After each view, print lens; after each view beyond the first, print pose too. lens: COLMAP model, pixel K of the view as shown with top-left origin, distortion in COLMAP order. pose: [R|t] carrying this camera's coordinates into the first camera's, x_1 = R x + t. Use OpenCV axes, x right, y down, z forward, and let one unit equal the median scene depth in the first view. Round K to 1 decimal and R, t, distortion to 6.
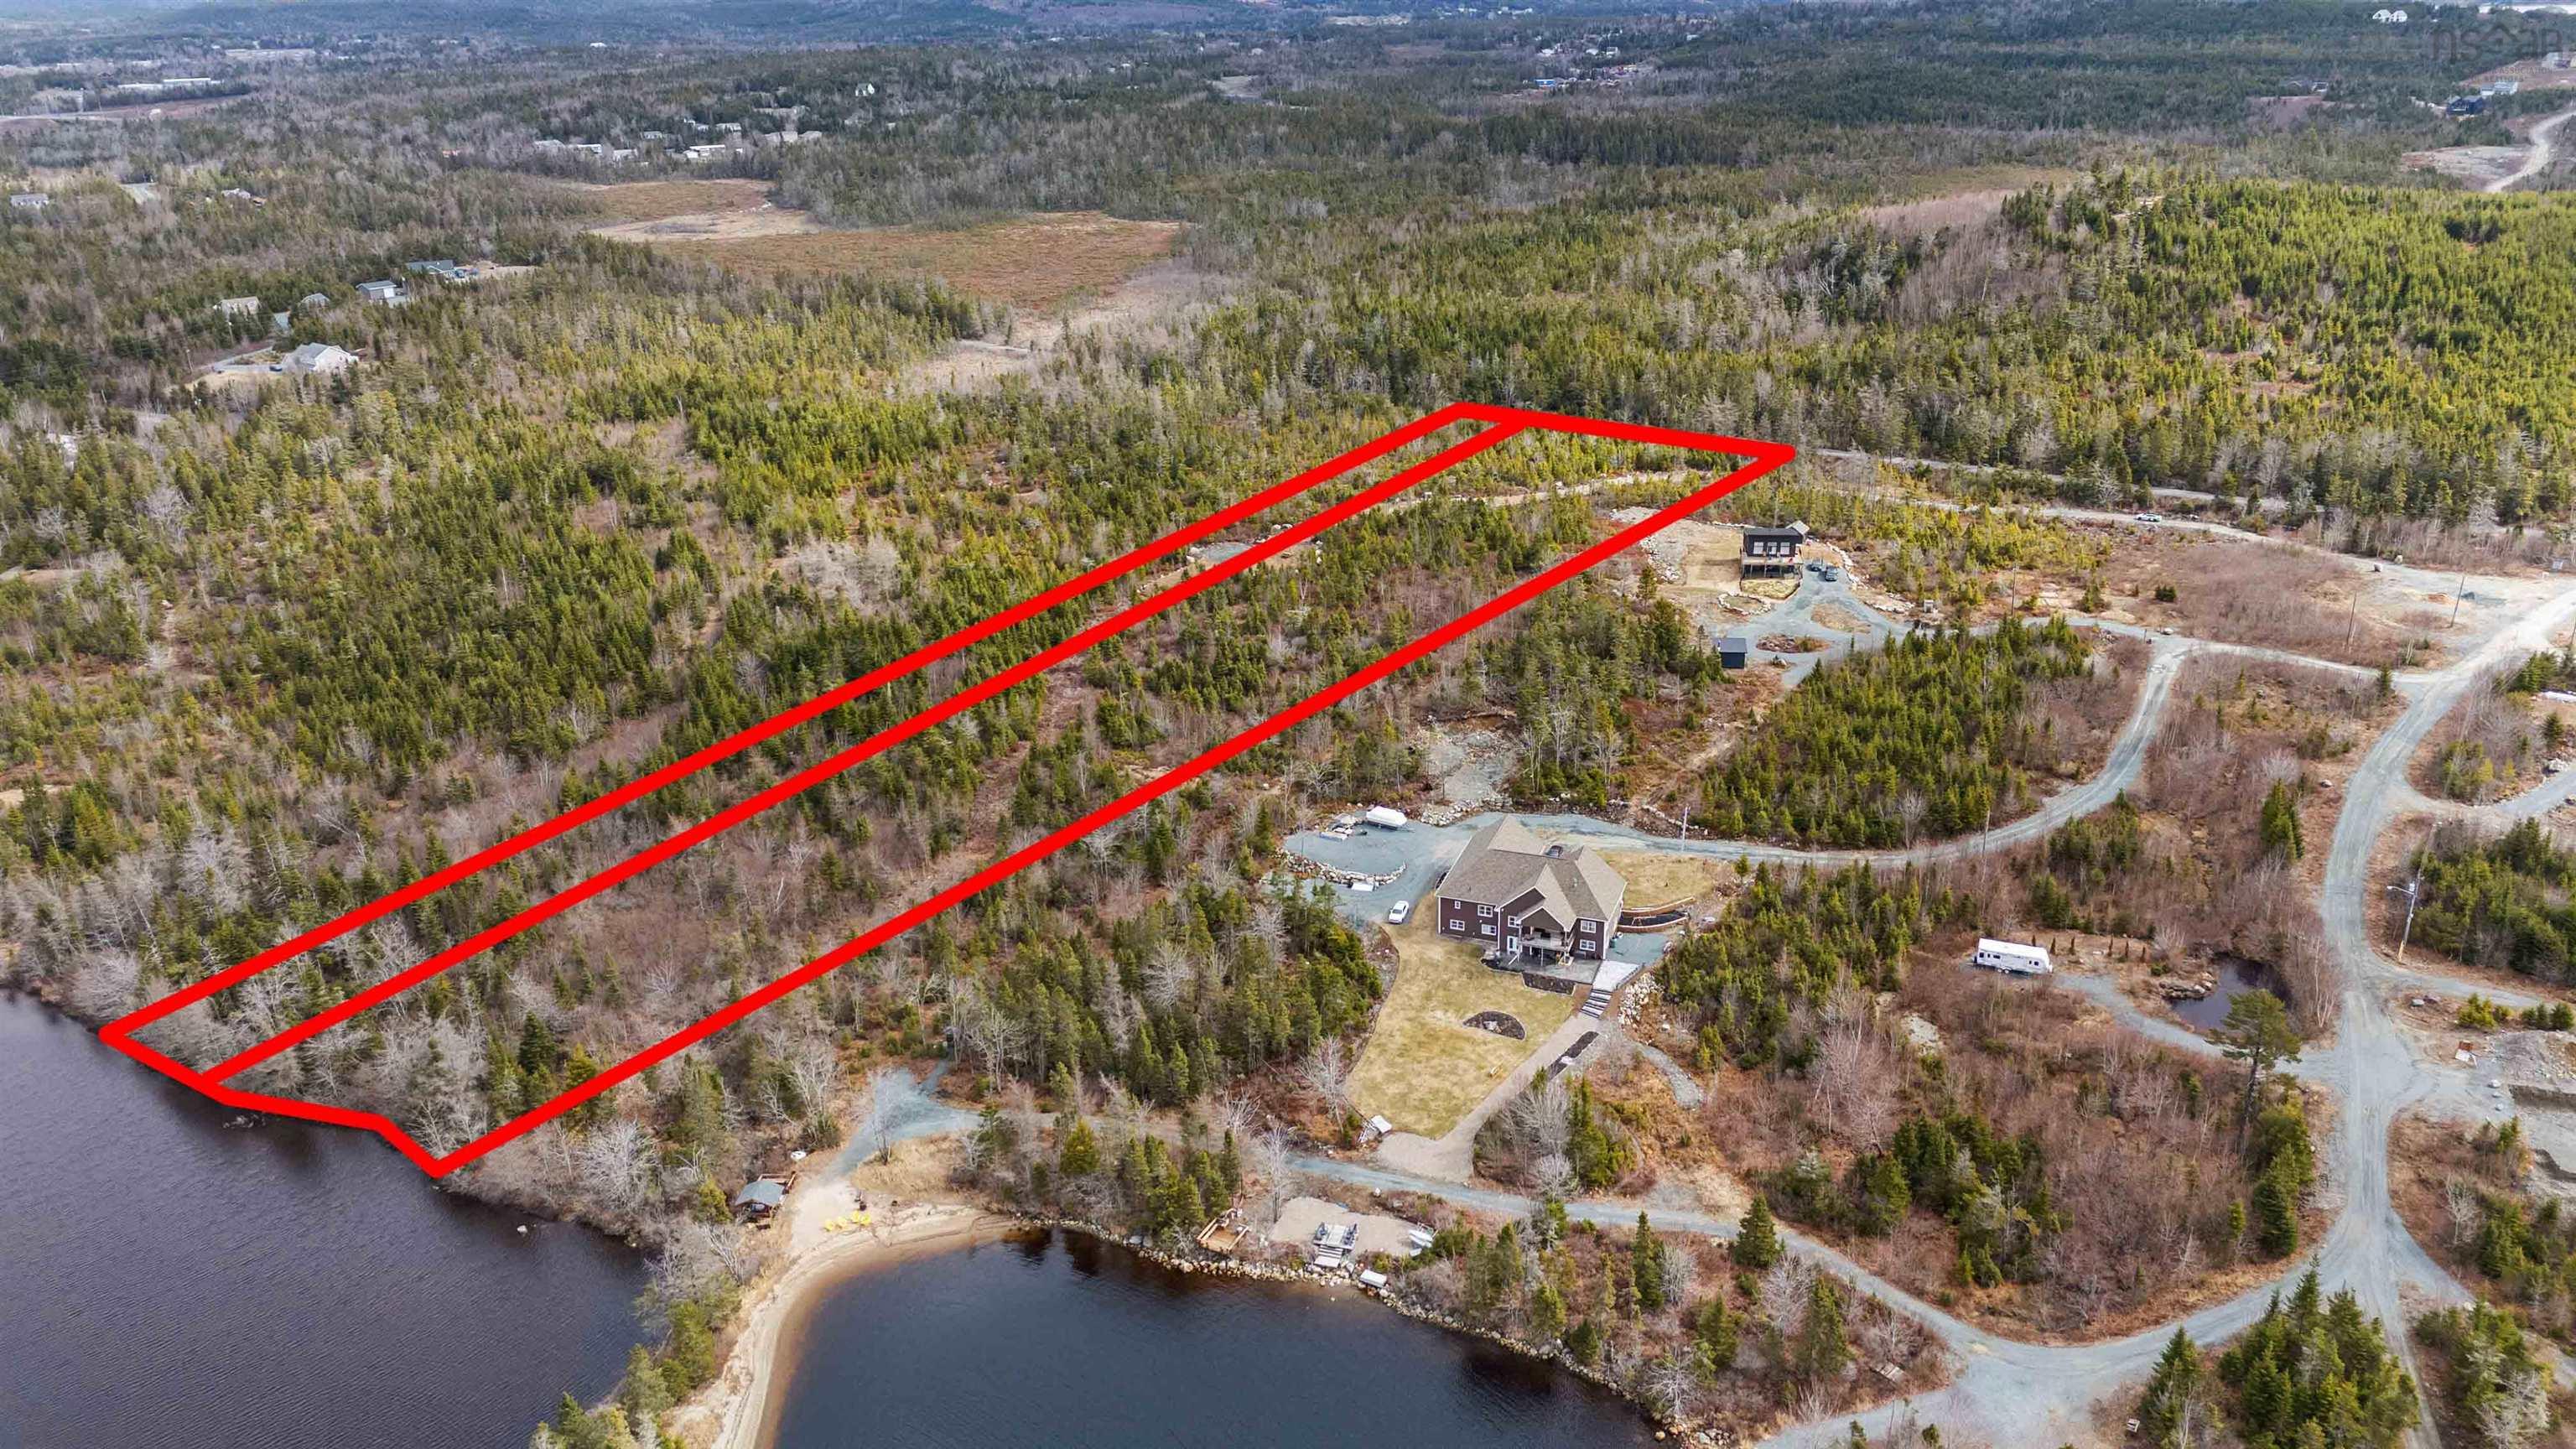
lens RADIAL K [[1884.5, 0, 1288.0], [0, 1884.5, 724.5], [0, 0, 1]] dist [0.067407, -0.061061]
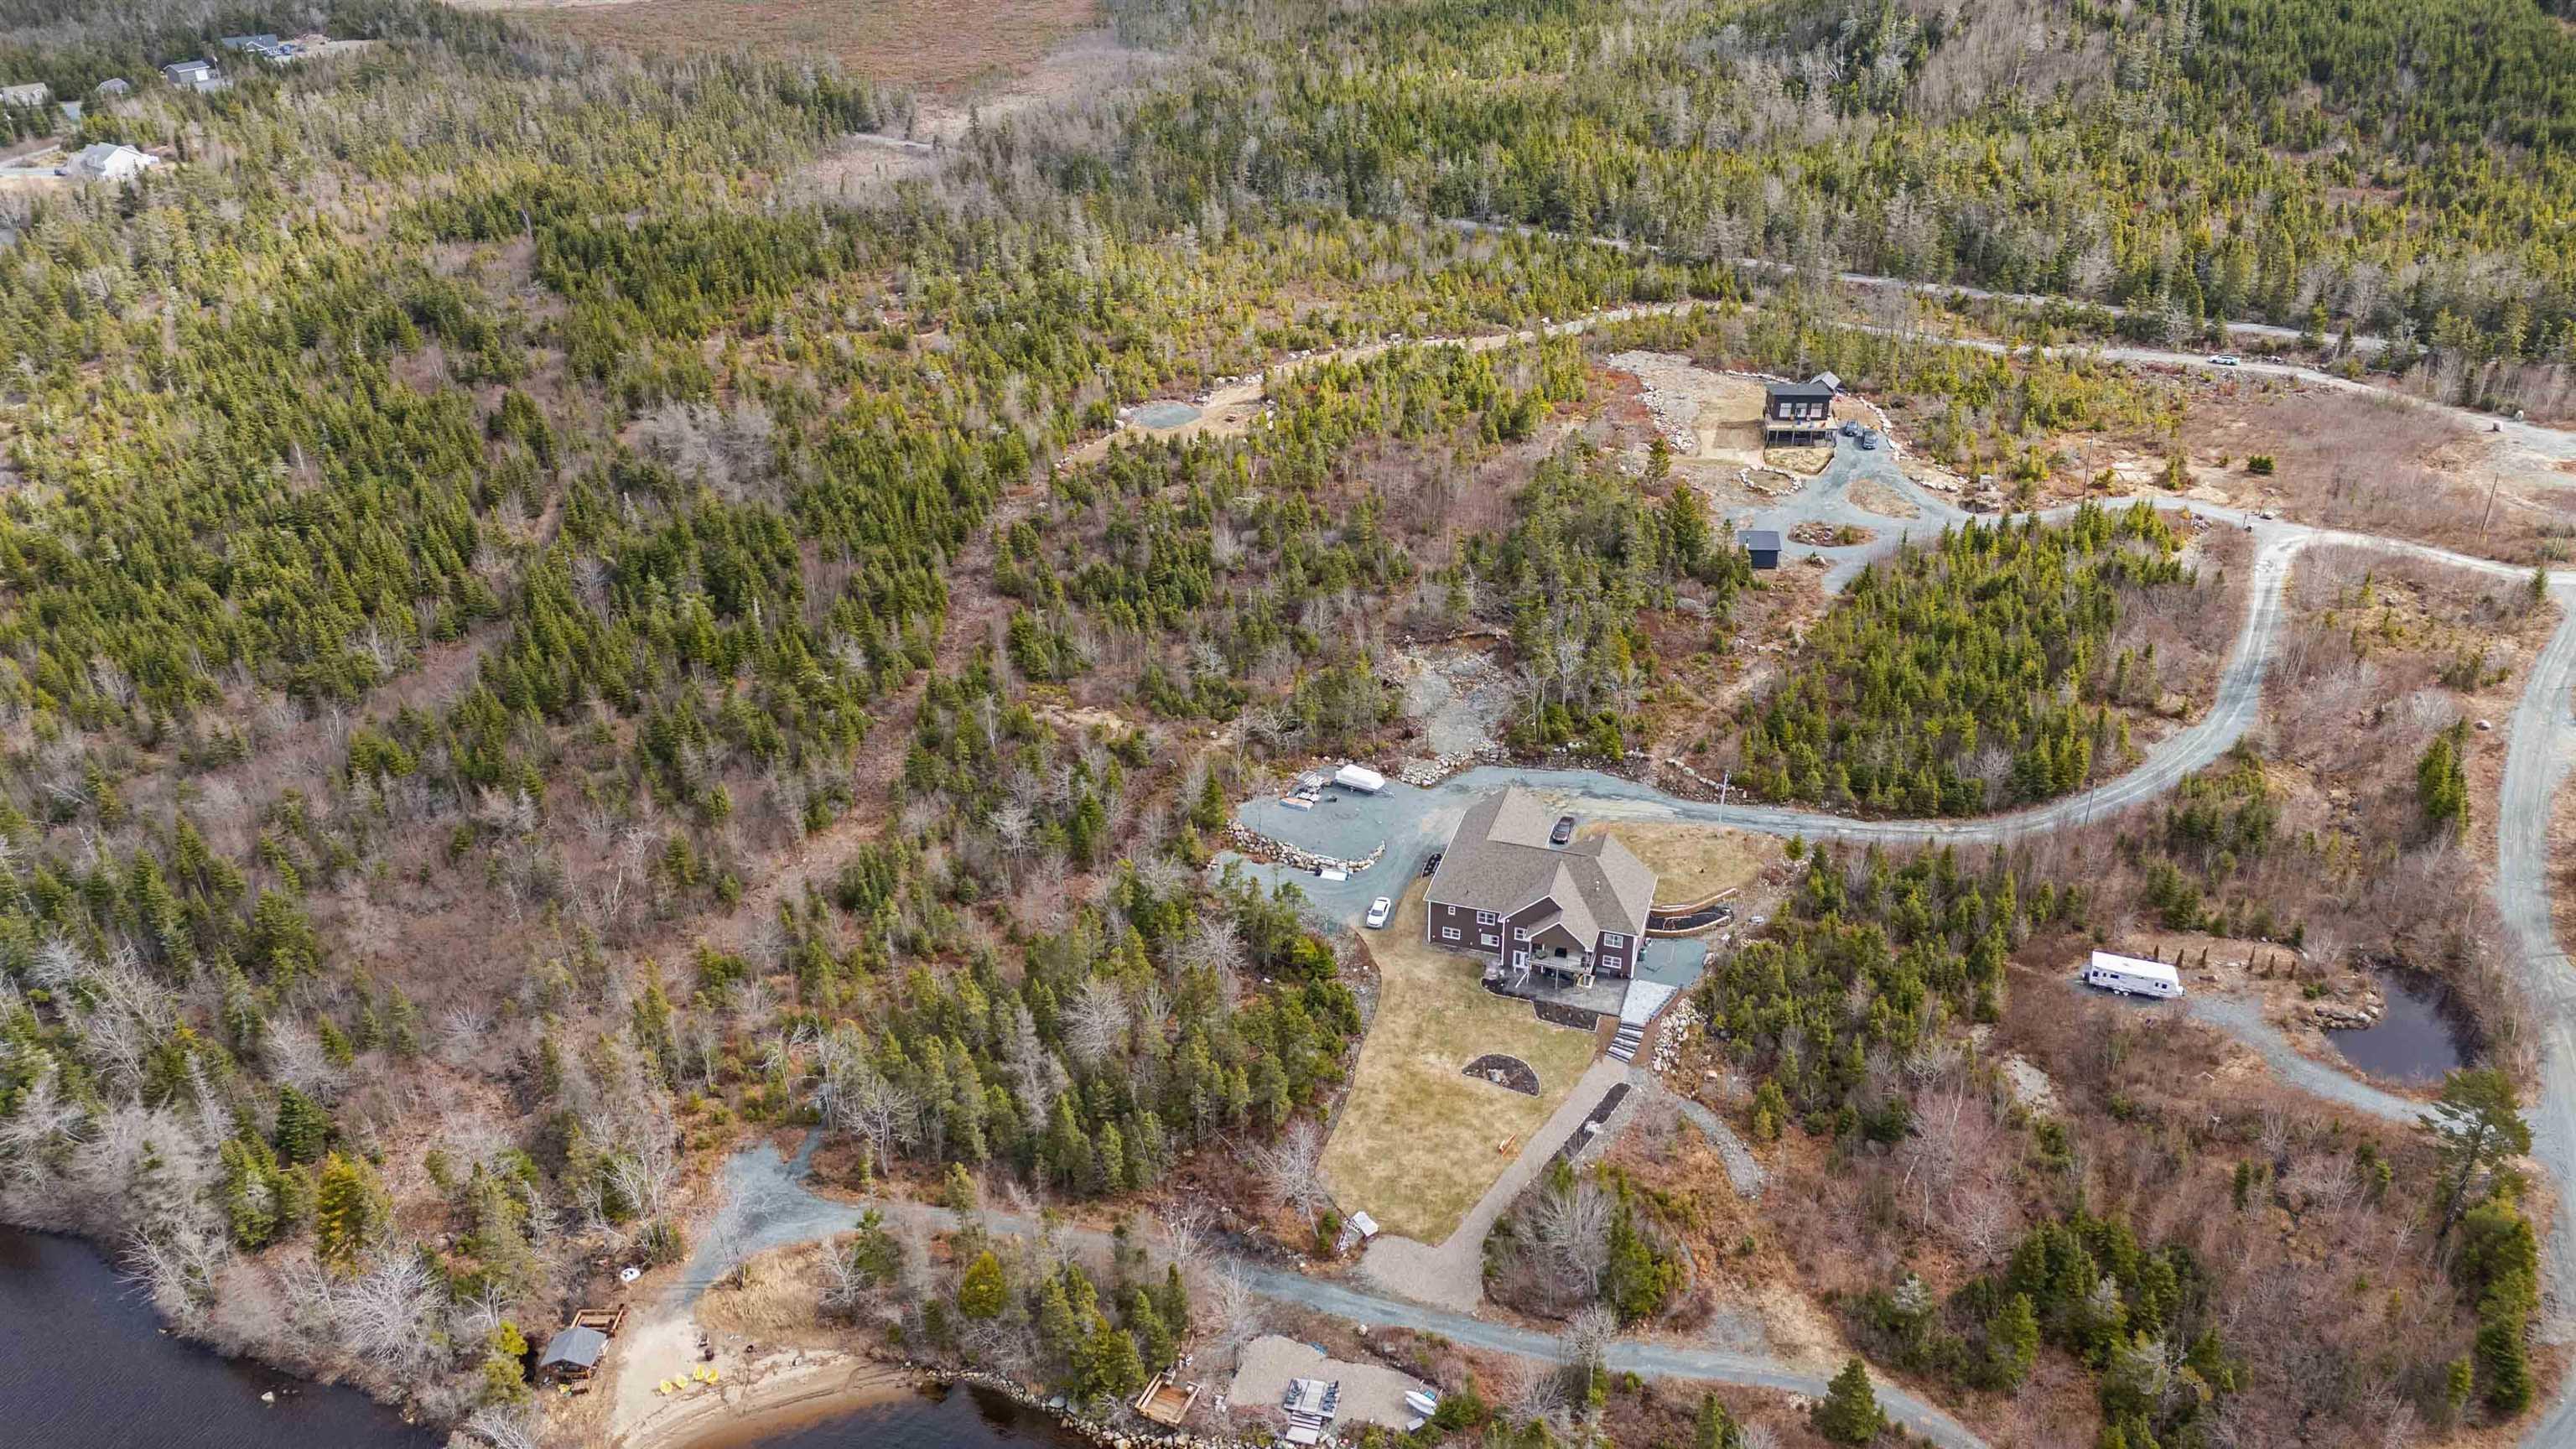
lens RADIAL K [[1884.5, 0, 1288.0], [0, 1884.5, 724.5], [0, 0, 1]] dist [0.067407, -0.061061]
pose [[0.999498, -0.013676, 0.028586, -0.002189], [0.010163, 0.992769, 0.119609, -0.063575], [-0.030016, -0.119258, 0.992409, 0.157912]]
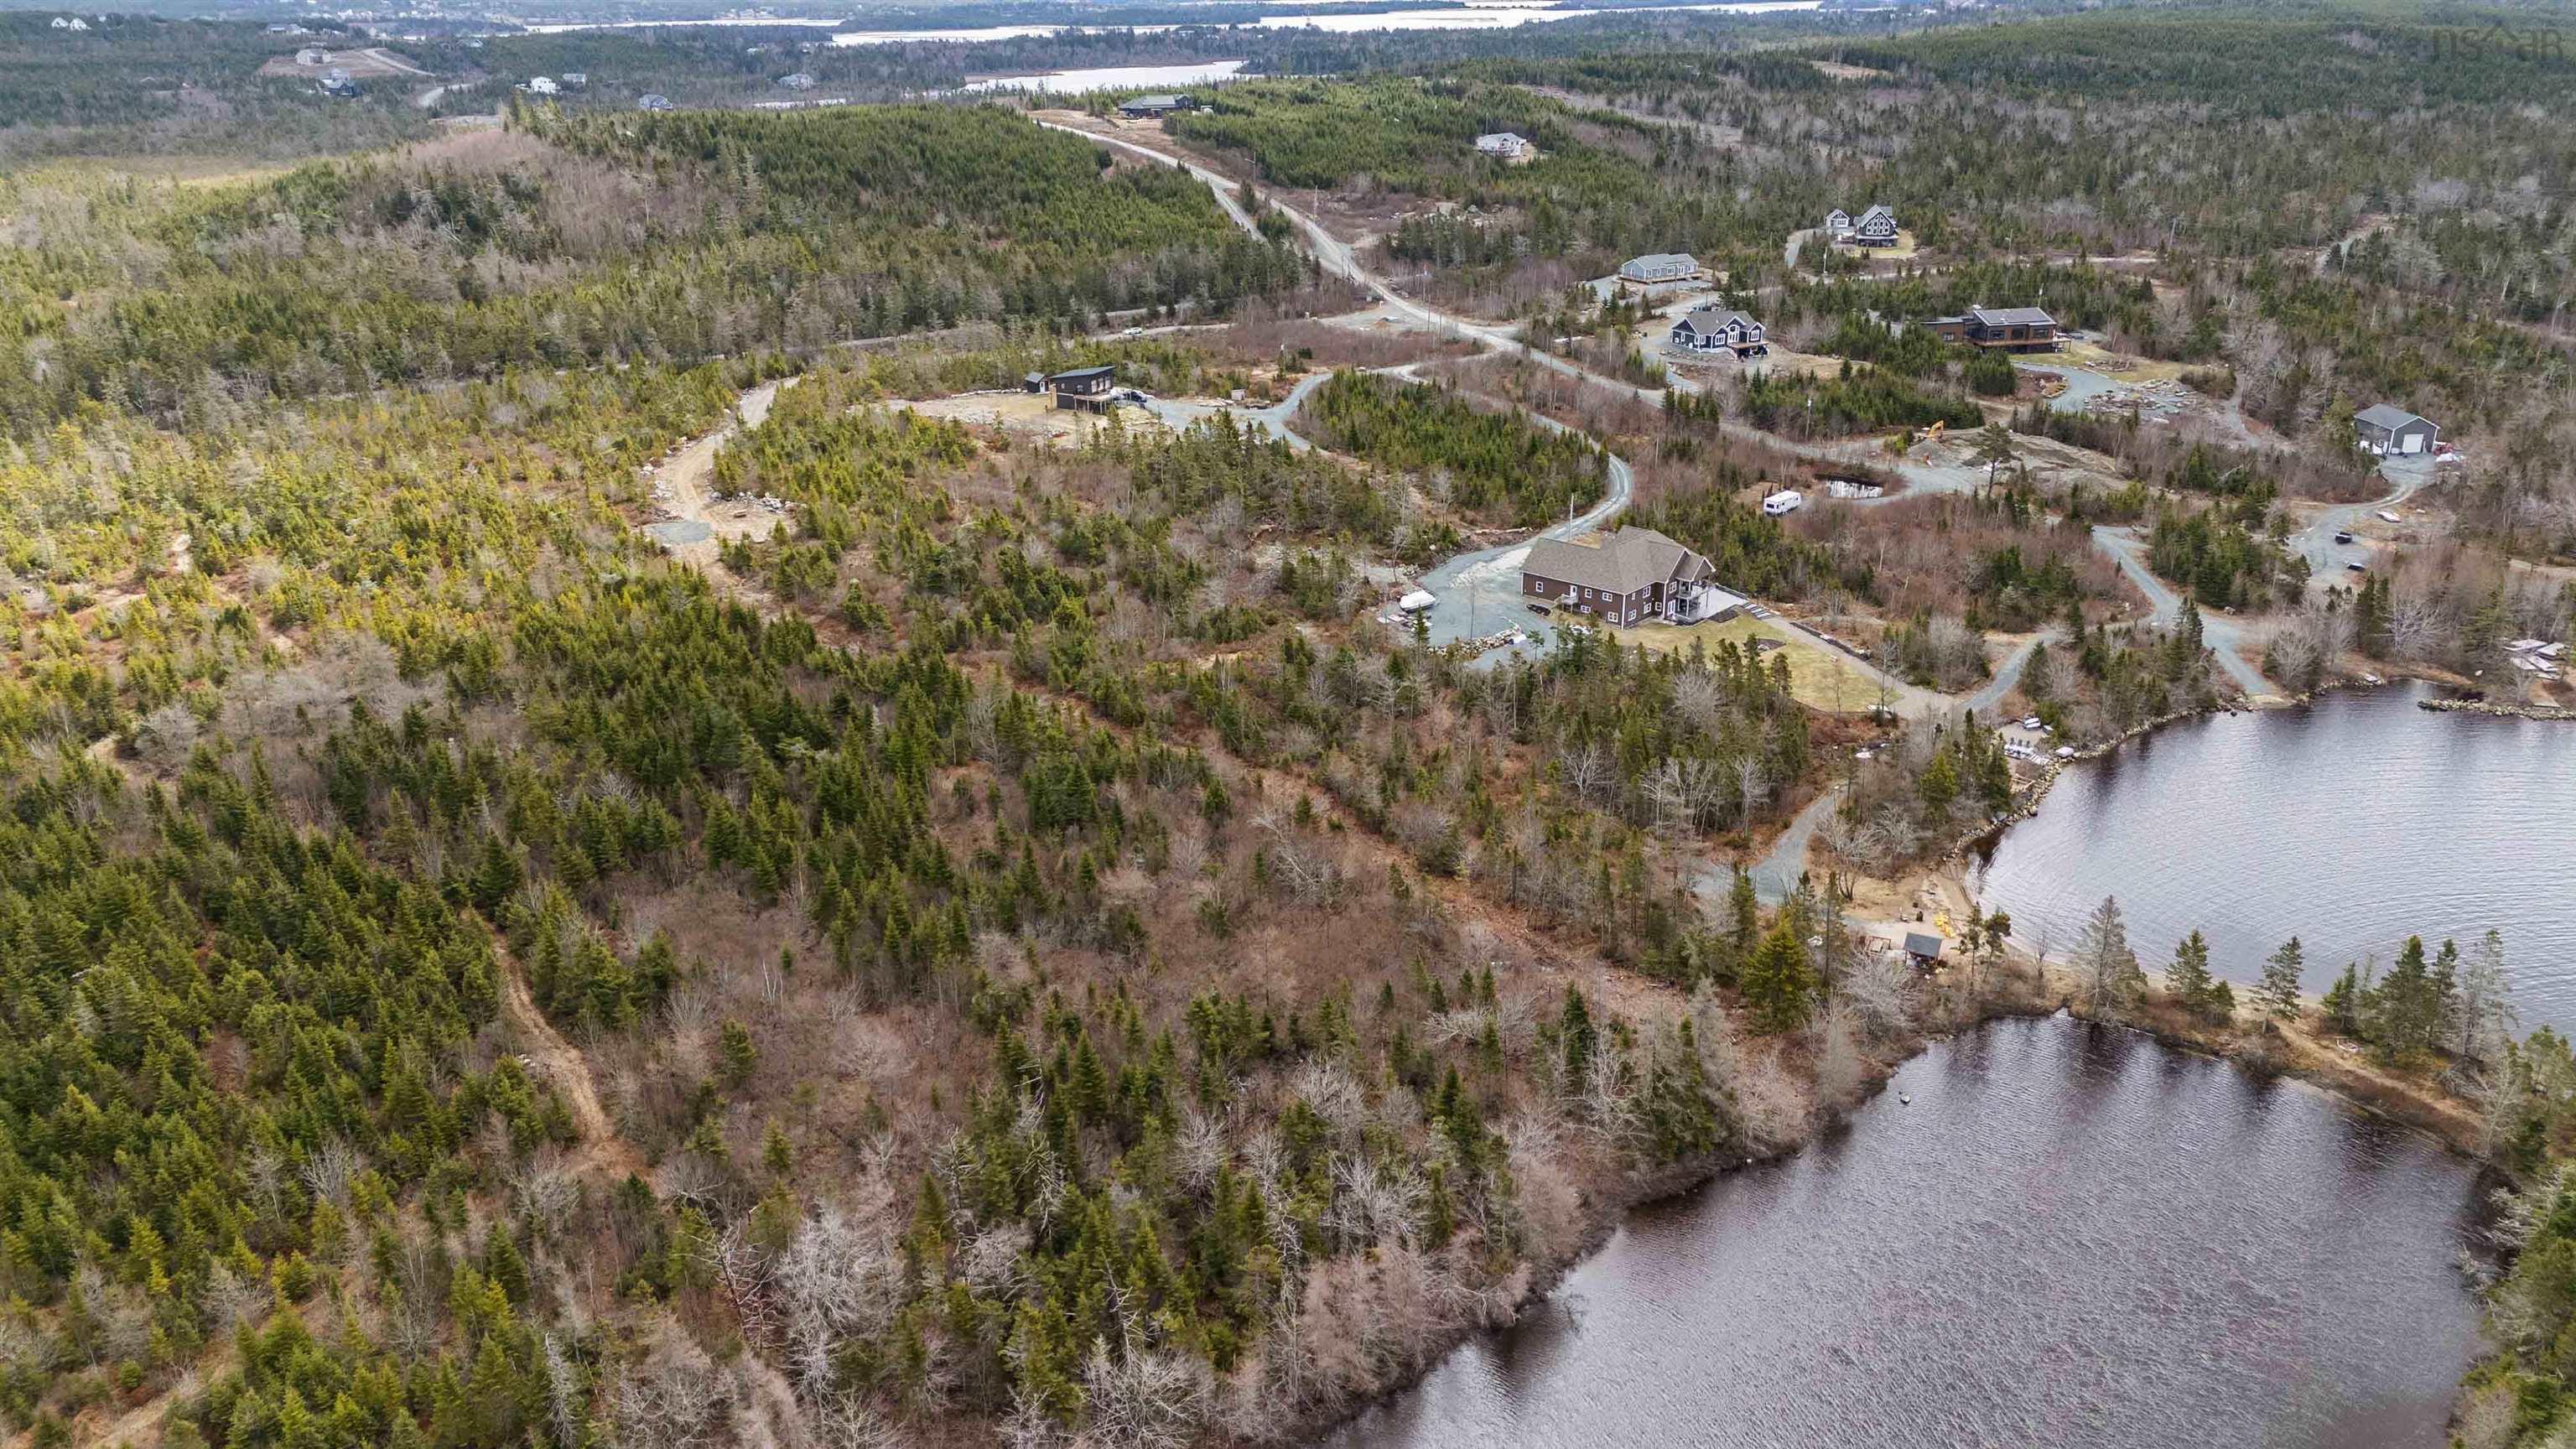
lens RADIAL K [[1884.5, 0, 1288.0], [0, 1884.5, 724.5], [0, 0, 1]] dist [0.067407, -0.061061]
pose [[0.362170, -0.330354, 0.871607, -0.776428], [0.351672, 0.914411, 0.200450, -0.104535], [-0.863227, 0.233922, 0.447348, 0.532986]]
